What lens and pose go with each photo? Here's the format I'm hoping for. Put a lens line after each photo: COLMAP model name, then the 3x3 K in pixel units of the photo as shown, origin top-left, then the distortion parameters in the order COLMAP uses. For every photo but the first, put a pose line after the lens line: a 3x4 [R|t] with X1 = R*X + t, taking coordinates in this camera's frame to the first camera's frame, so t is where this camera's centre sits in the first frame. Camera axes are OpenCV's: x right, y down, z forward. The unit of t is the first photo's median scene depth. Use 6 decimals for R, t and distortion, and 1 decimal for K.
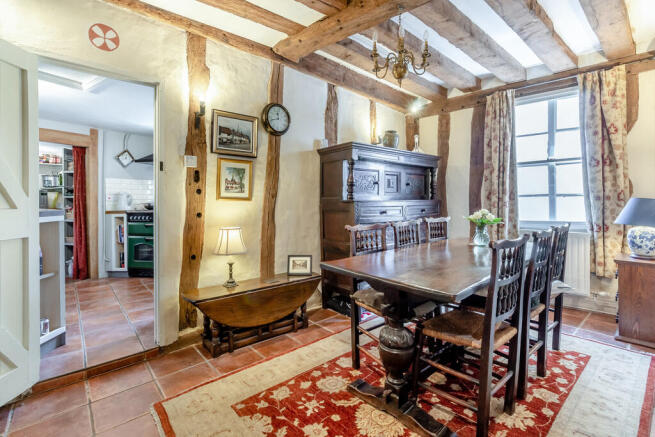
lens RADIAL K [[300.0, 0, 328.8], [0, 300.0, 202.9], [0, 0, 1]] dist [0.001555, 0.000385]
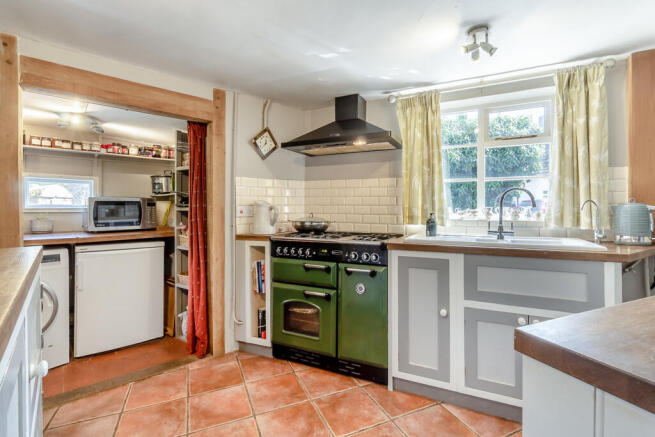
lens RADIAL K [[295.4, 0, 338.4], [0, 295.4, 210.1], [0, 0, 1]] dist [-0.001894, -0.000280]
pose [[0.967066, 0.007817, -0.254407, -0.410829], [-0.007281, 0.999969, 0.003047, -0.022174], [0.254423, -0.001095, 0.967092, 0.505169]]
